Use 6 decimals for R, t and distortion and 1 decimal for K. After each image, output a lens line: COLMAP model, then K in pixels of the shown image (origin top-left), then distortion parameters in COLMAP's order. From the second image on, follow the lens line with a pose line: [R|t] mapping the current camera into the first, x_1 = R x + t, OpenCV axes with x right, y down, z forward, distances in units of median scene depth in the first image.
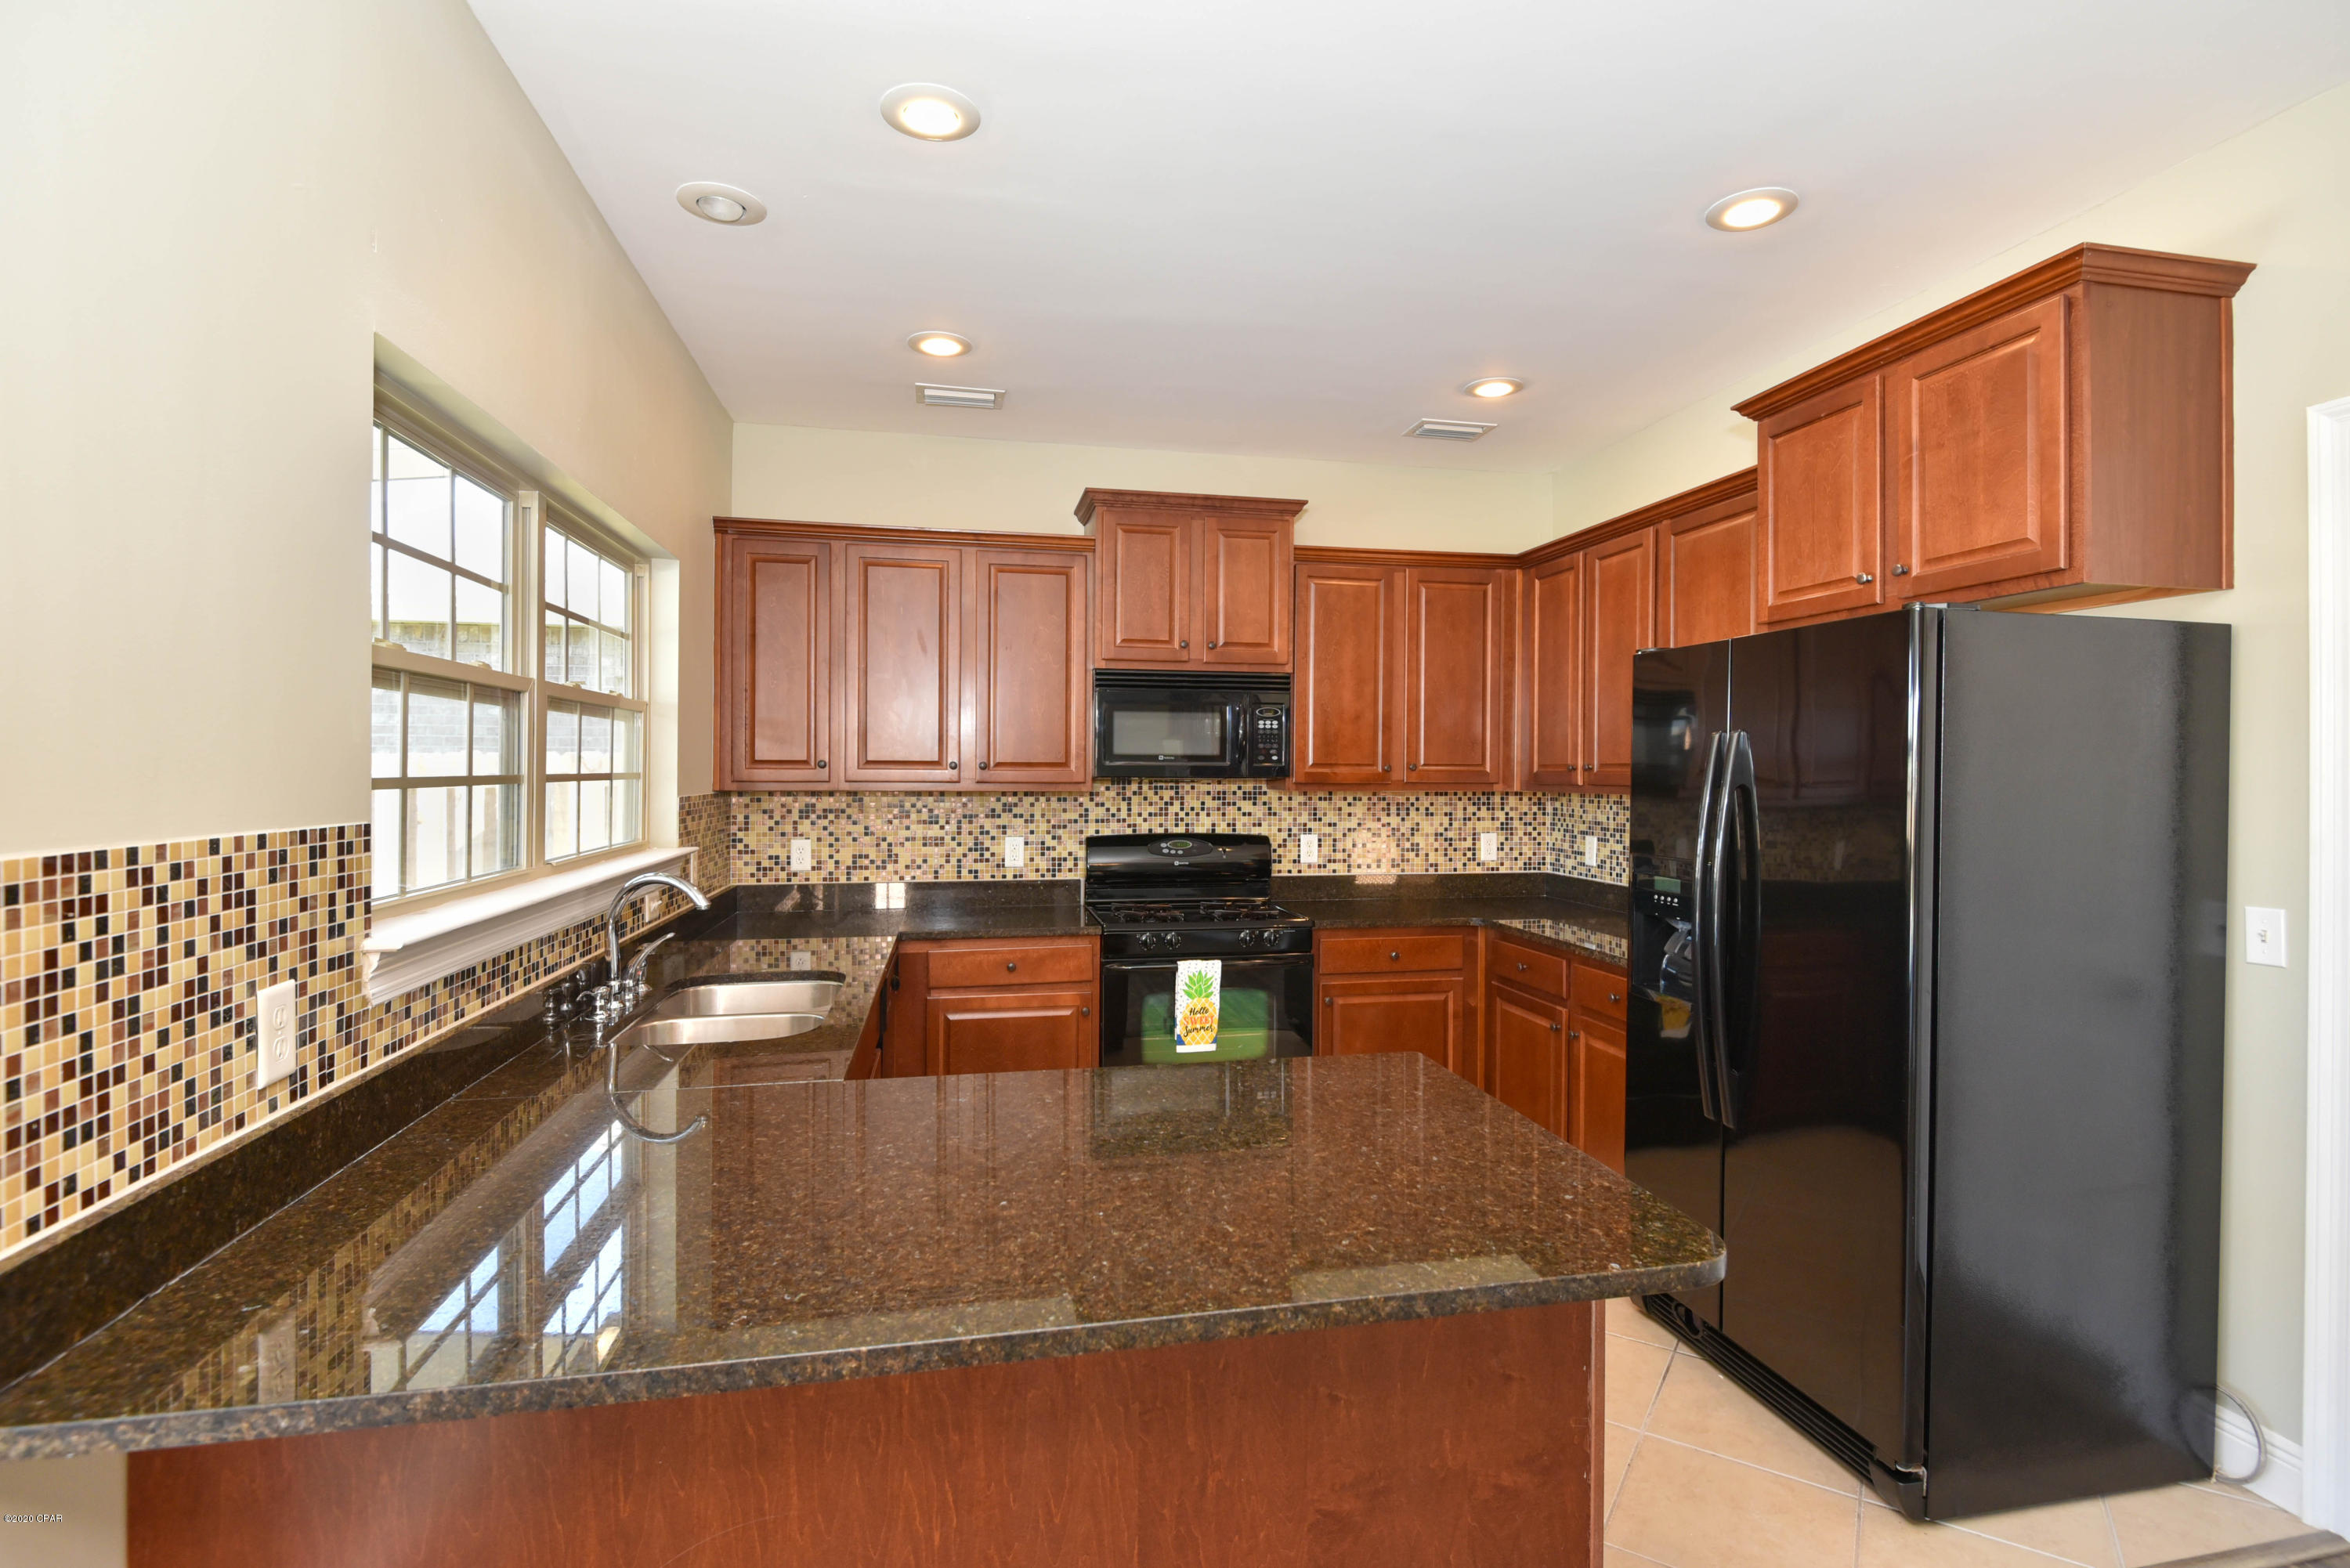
lens RADIAL K [[1113.6, 0, 1195.7], [0, 1113.6, 774.1], [0, 0, 1]] dist [0.013243, -0.007028]
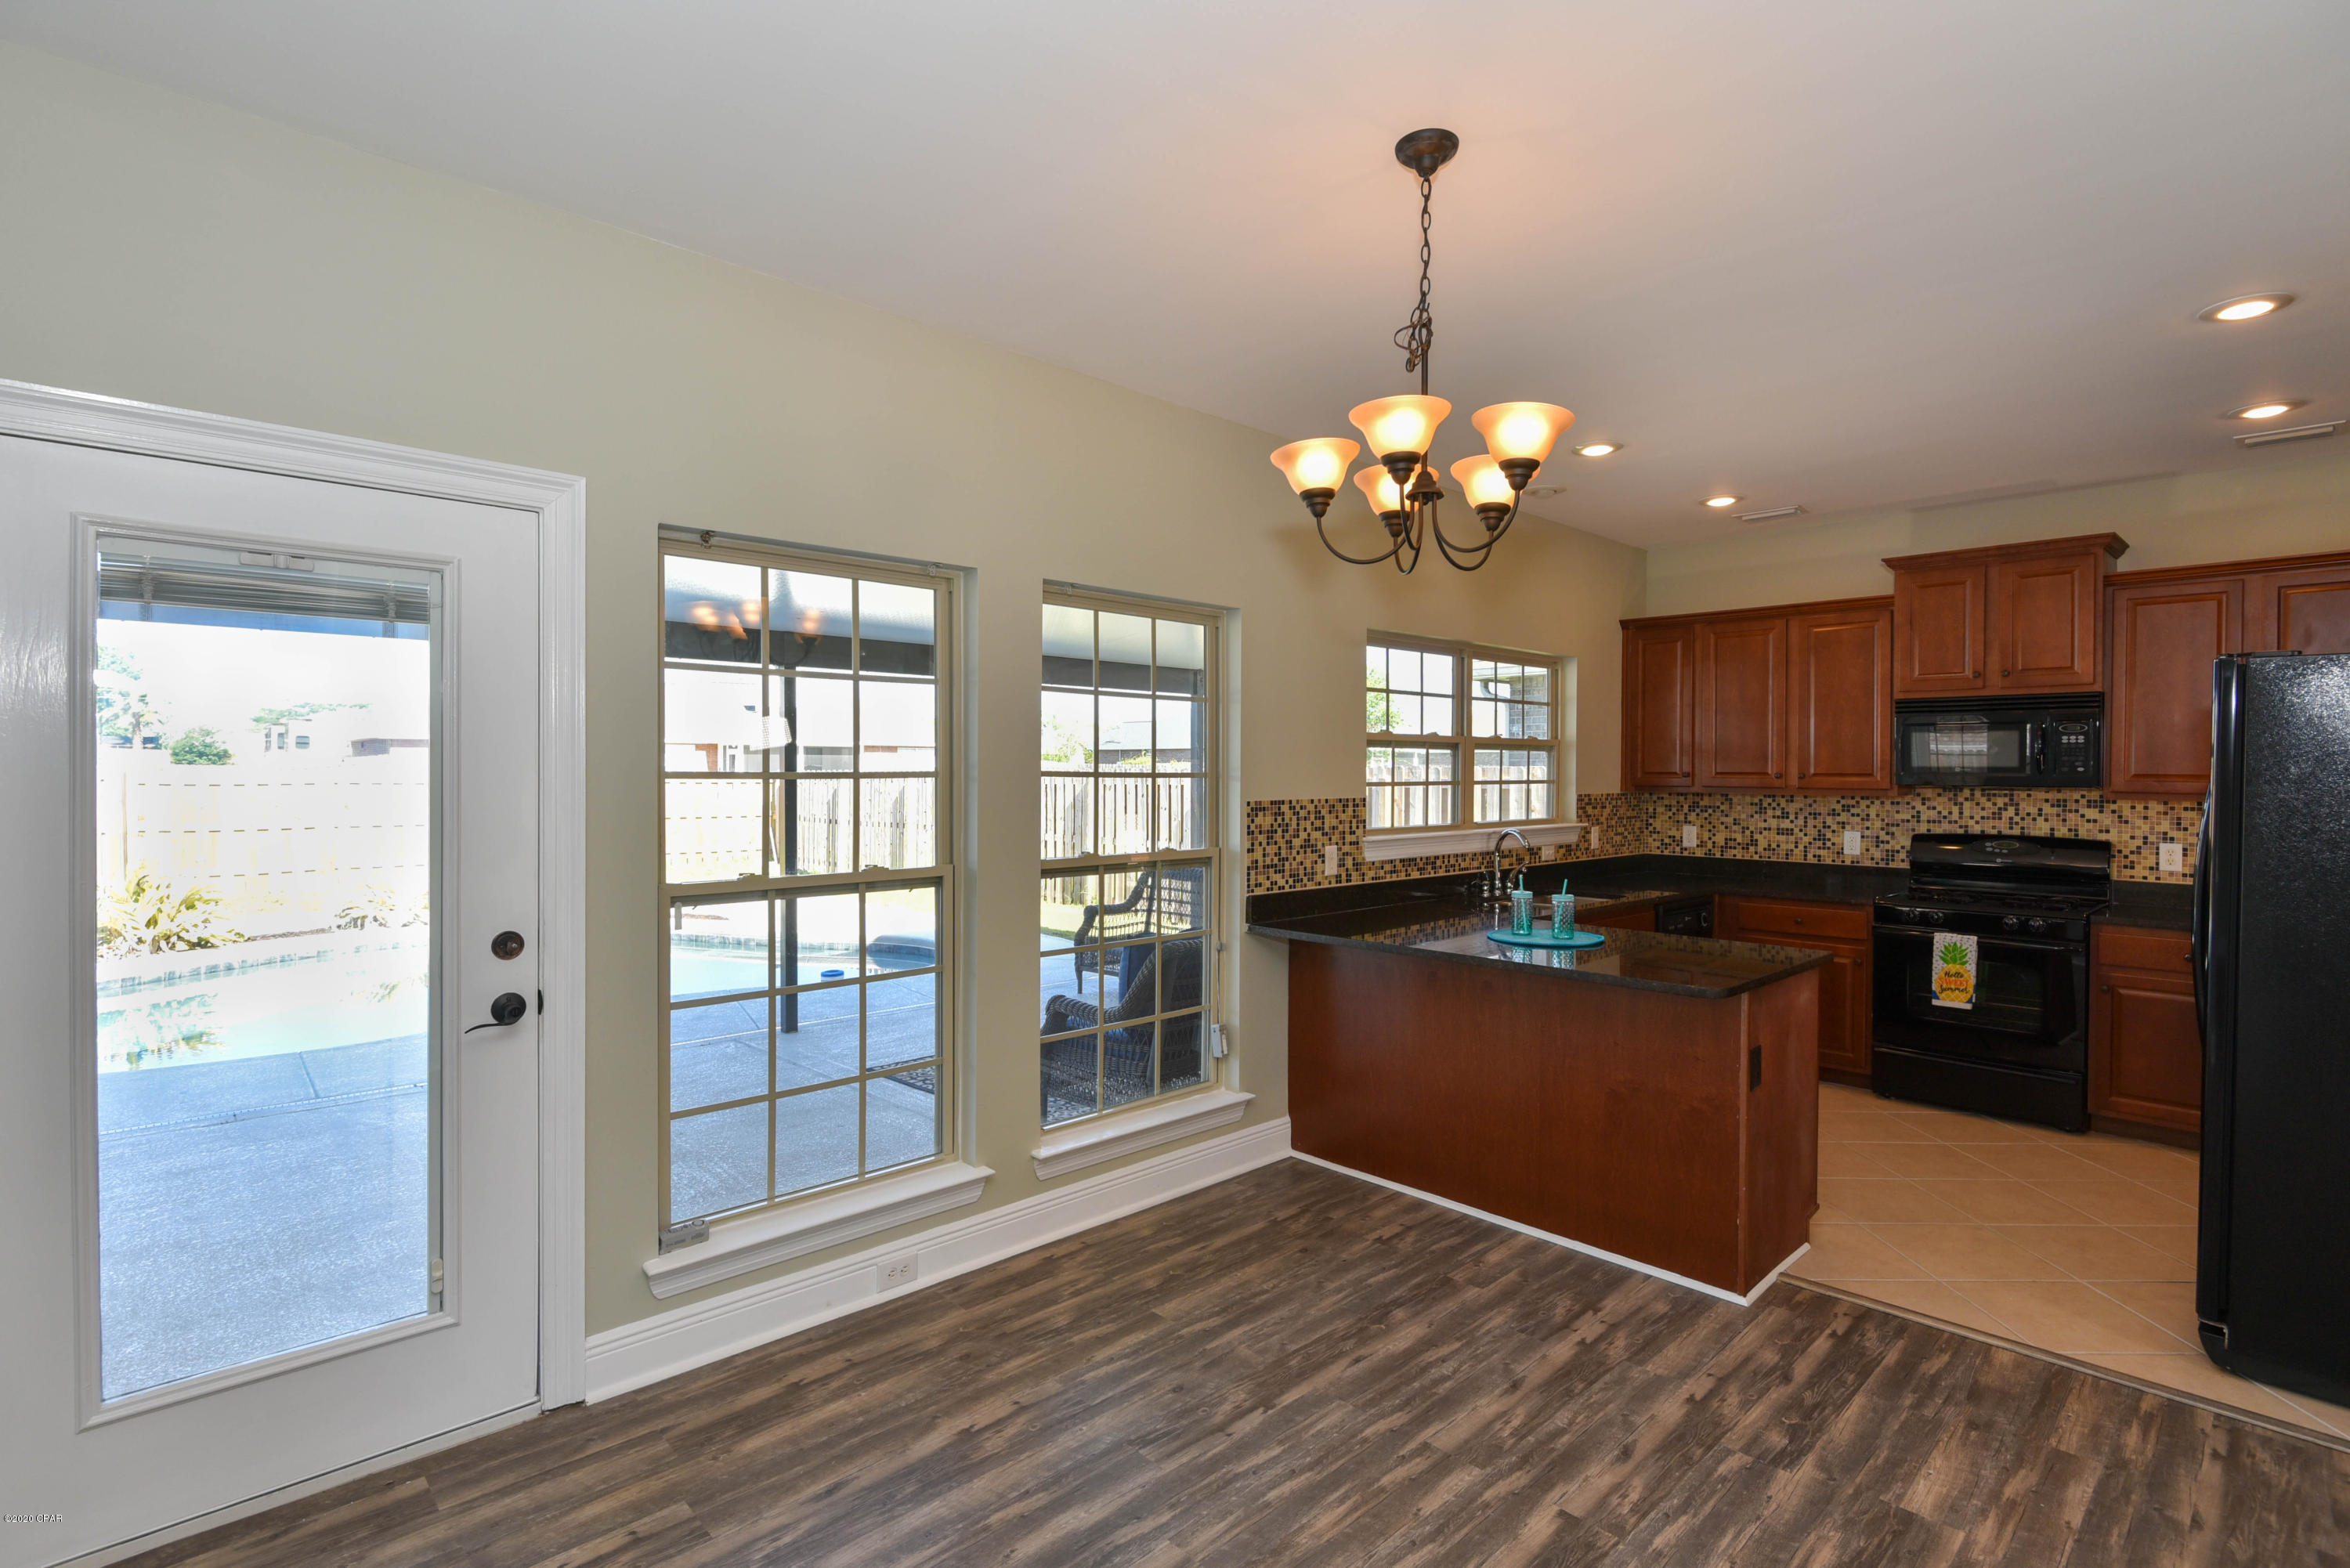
lens RADIAL K [[1113.6, 0, 1142.1], [0, 1113.6, 783.2], [0, 0, 1]] dist [0.013243, -0.007028]
pose [[0.498007, 0.008039, -0.867136, 0.700626], [-0.004272, 0.999968, 0.006817, -0.005268], [0.867163, 0.000309, 0.498025, -0.444852]]
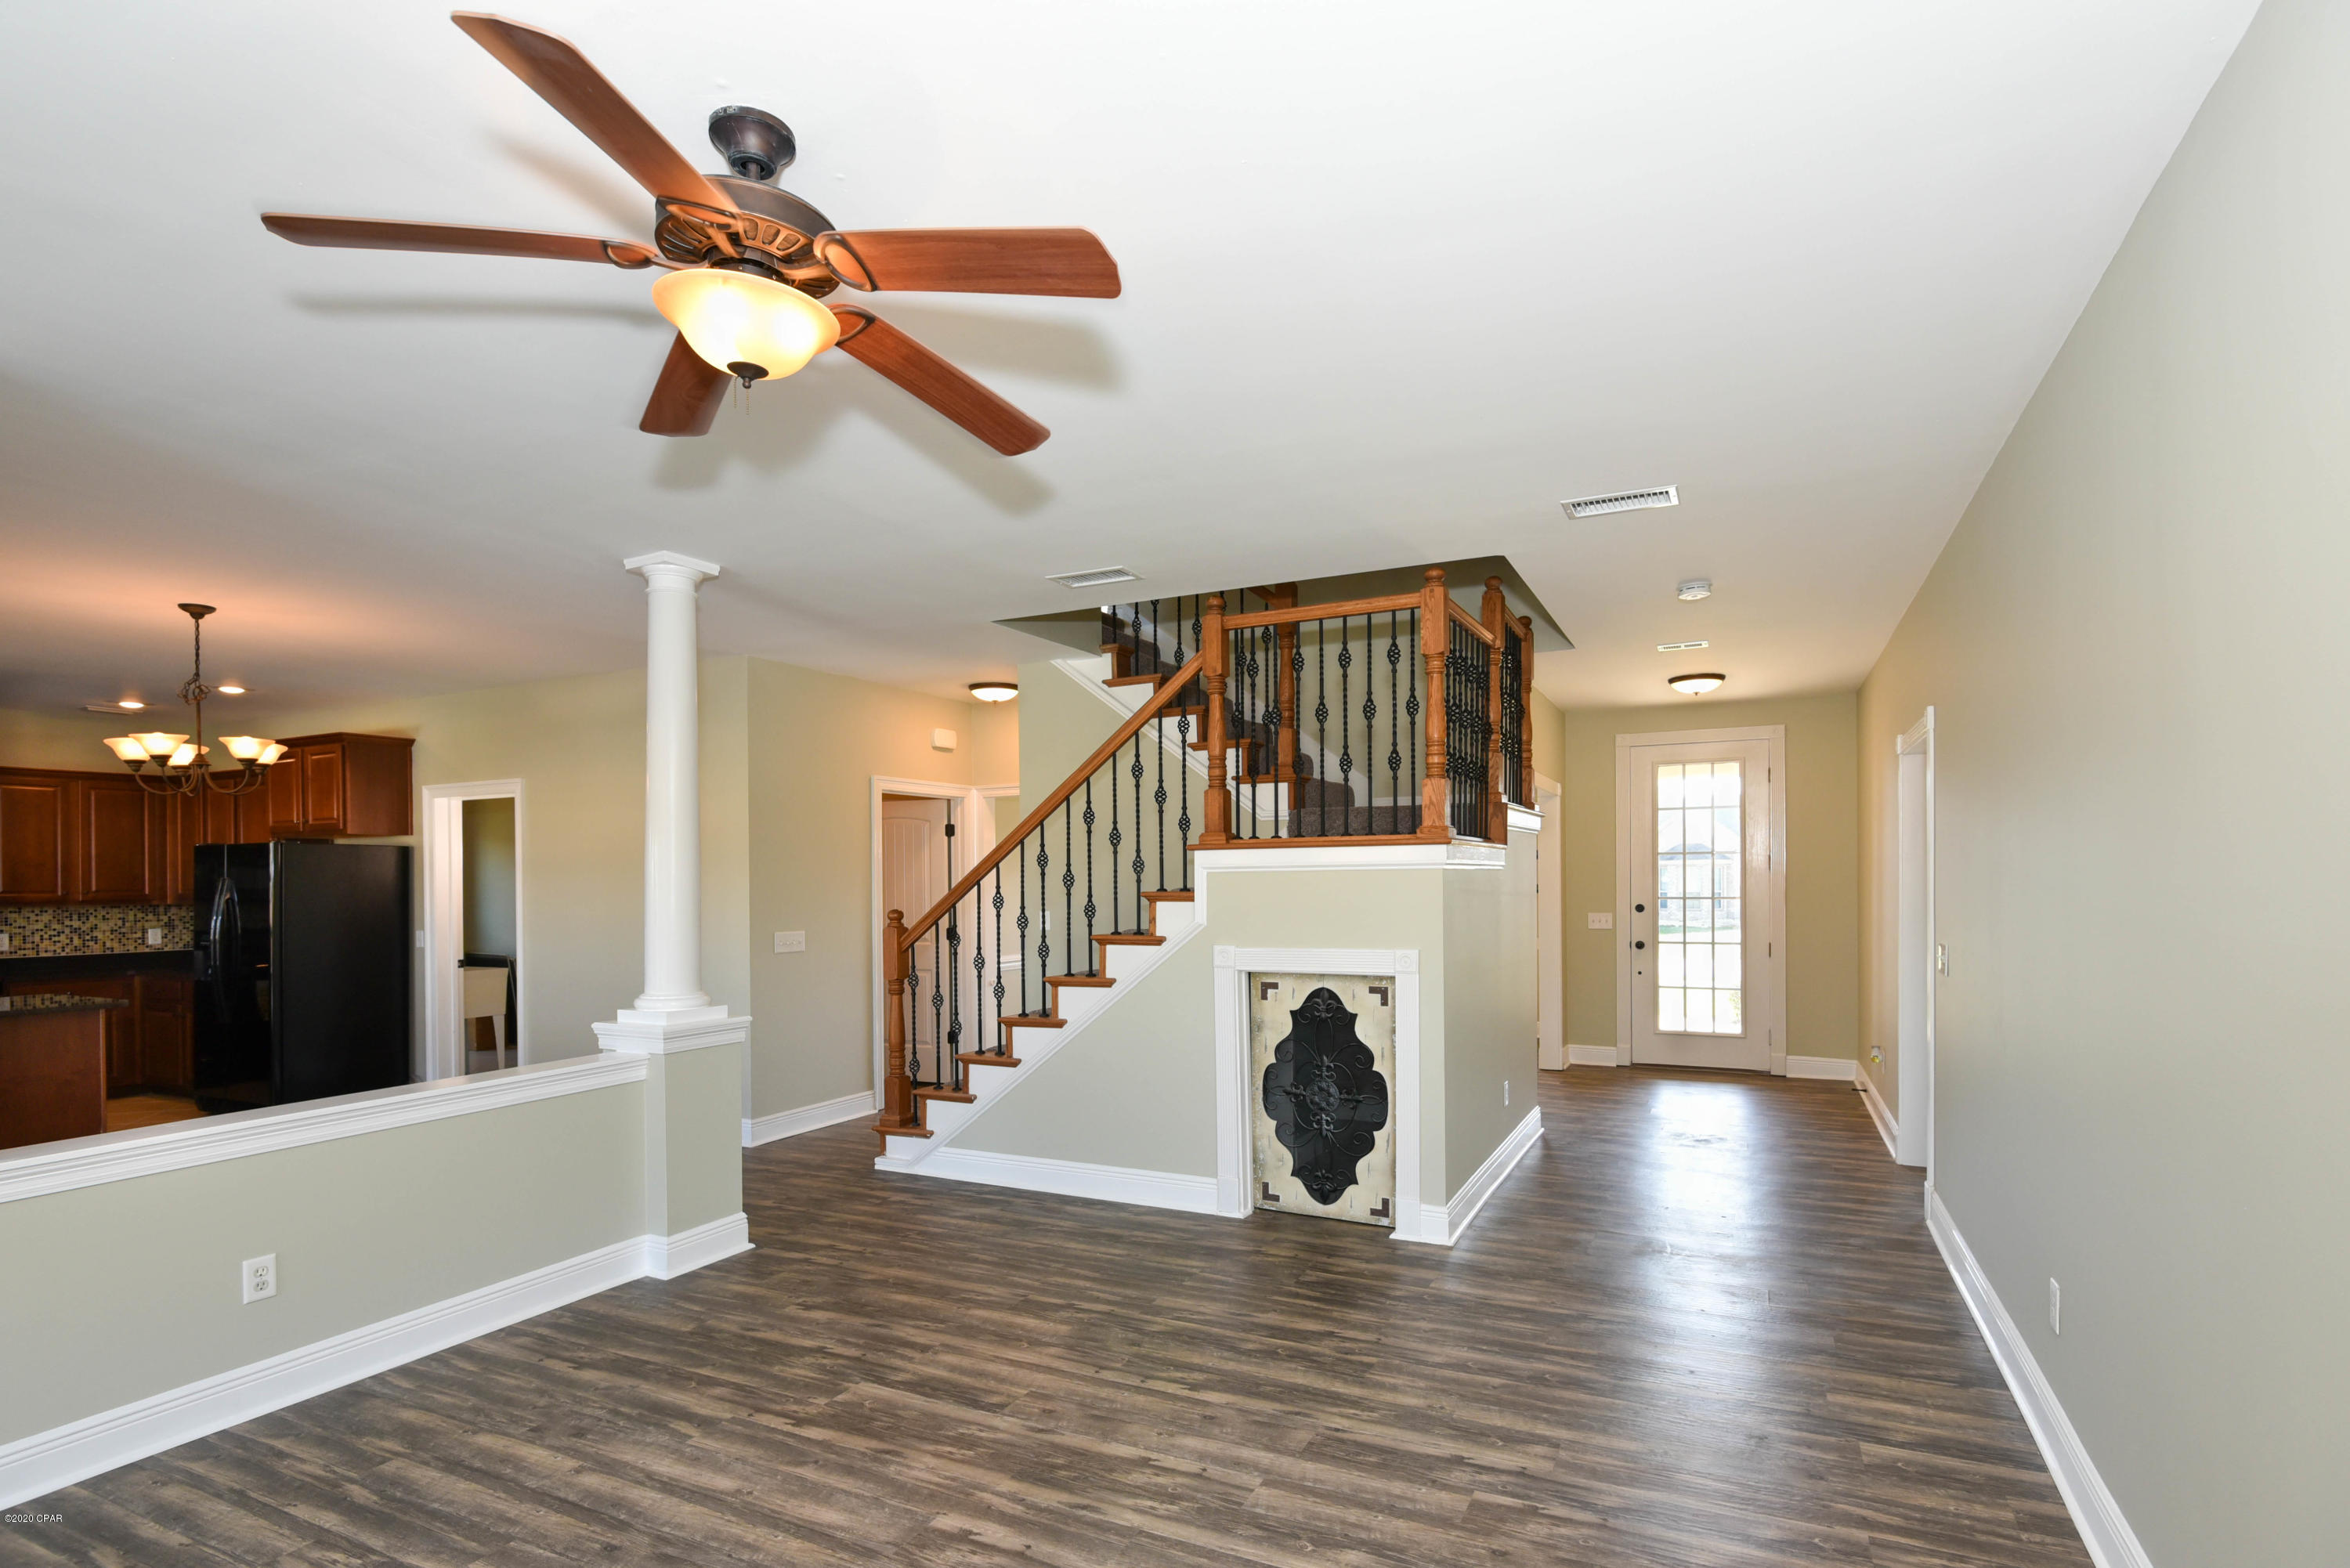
lens RADIAL K [[1113.6, 0, 1275.9], [0, 1113.6, 881.2], [0, 0, 1]] dist [0.013243, -0.007028]
pose [[0.589254, -0.013841, 0.807829, -0.167237], [0.016836, 0.999846, 0.004850, -0.000366], [-0.807772, 0.010743, 0.589397, -2.020396]]
